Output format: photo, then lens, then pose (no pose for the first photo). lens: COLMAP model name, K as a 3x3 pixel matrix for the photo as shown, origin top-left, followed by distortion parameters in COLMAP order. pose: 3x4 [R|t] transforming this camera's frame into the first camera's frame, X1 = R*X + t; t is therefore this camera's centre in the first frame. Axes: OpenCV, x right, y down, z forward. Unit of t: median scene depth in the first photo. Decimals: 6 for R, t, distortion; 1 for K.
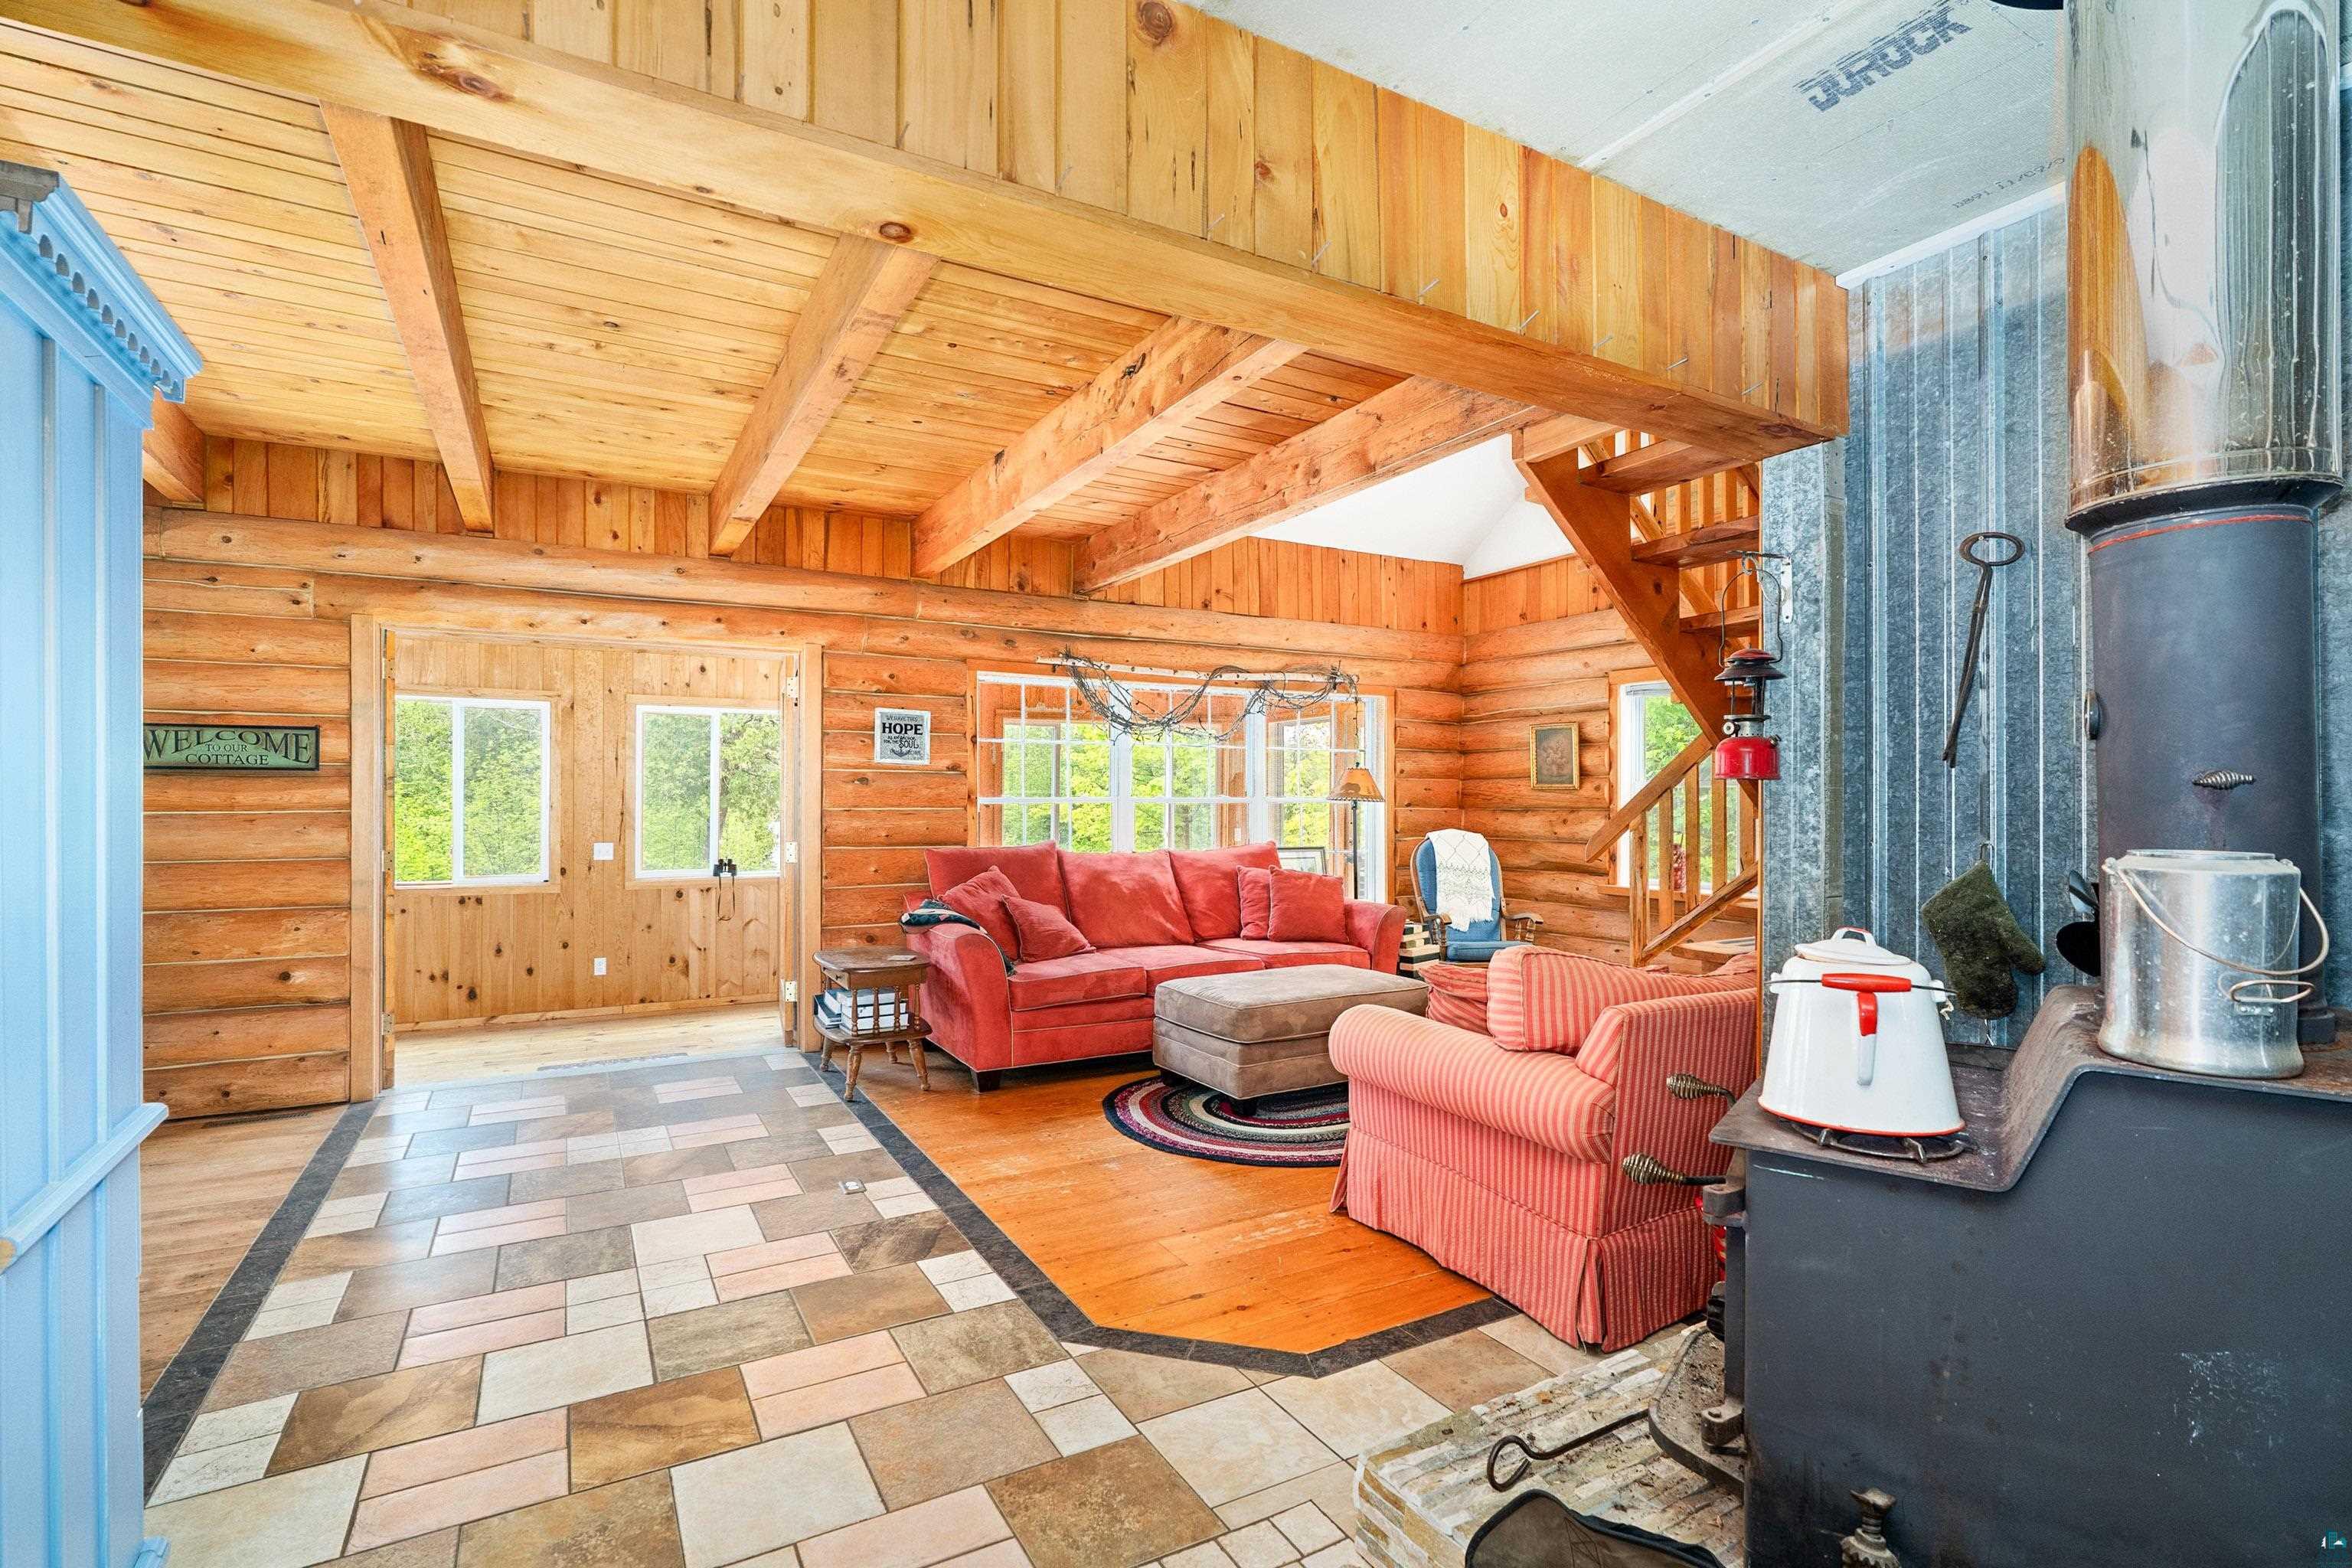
lens RADIAL K [[1083.5, 0, 1164.4], [0, 1083.5, 796.8], [0, 0, 1]] dist [-0.011632, -0.000399]
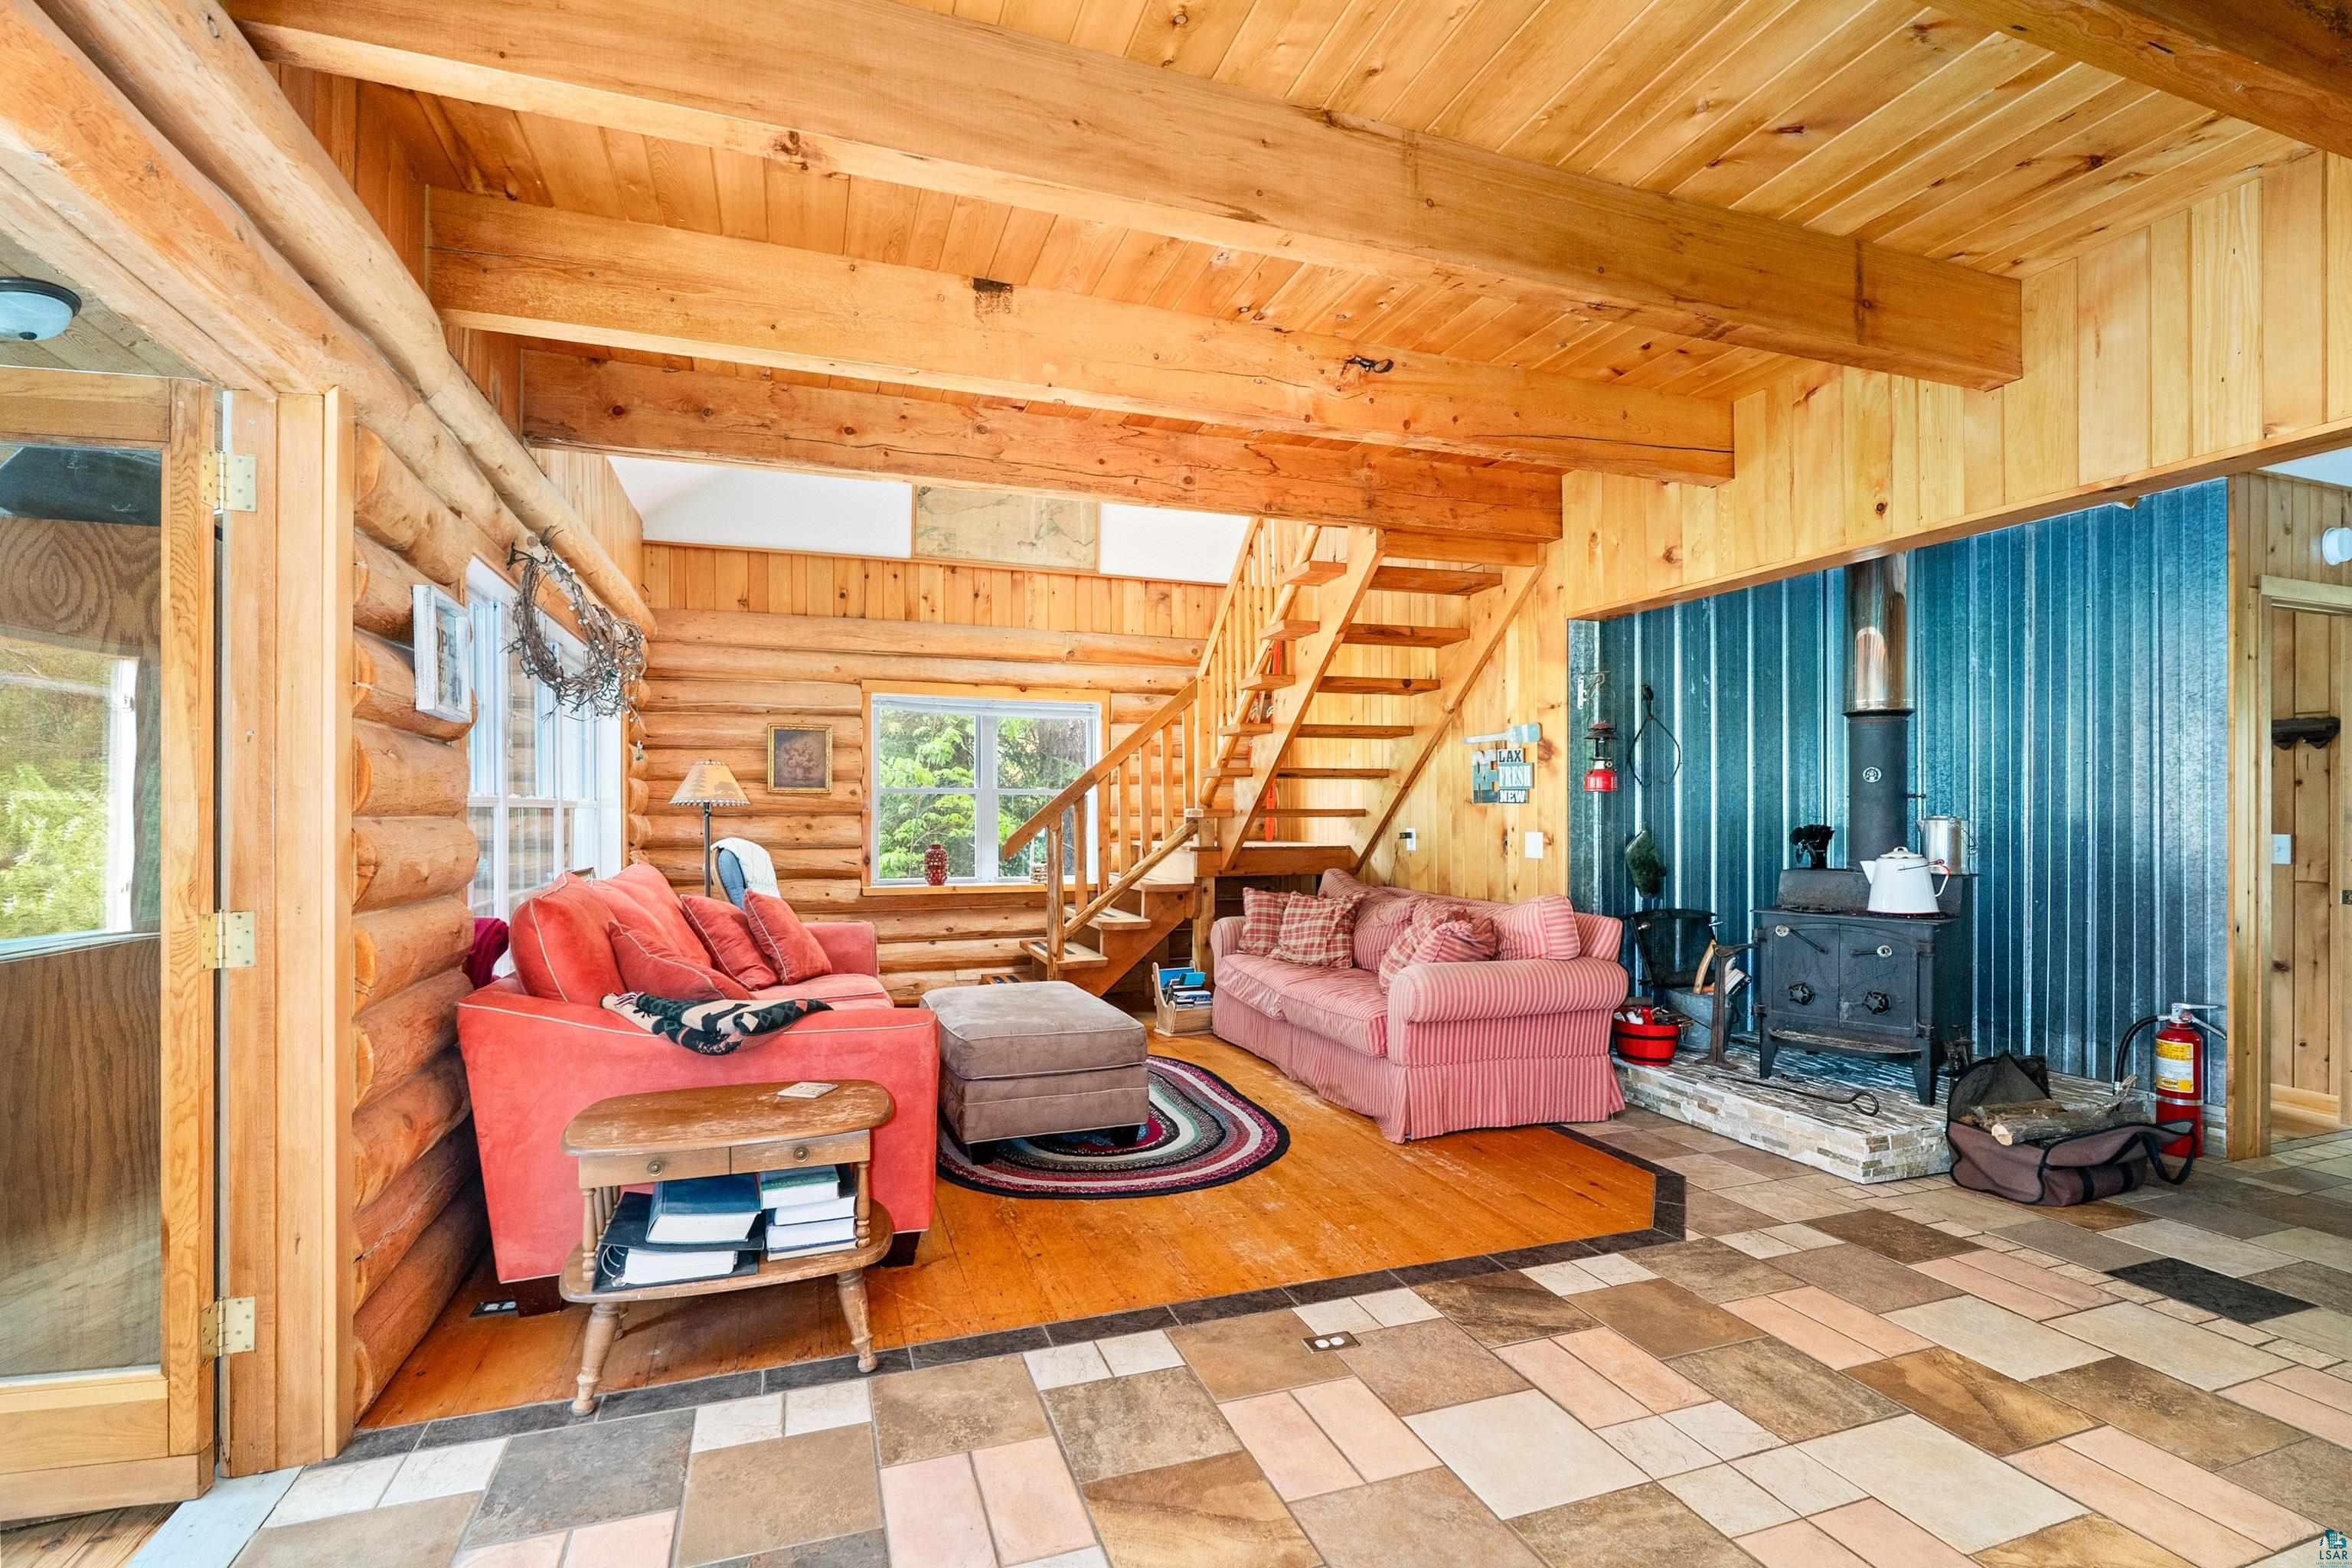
lens RADIAL K [[1083.5, 0, 1170.1], [0, 1083.5, 792.1], [0, 0, 1]] dist [-0.011632, -0.000399]
pose [[0.166103, 0.012539, 0.986029, -0.980603], [0.000890, 0.999917, -0.012865, 0.009308], [-0.986108, 0.003015, 0.166078, 0.960036]]
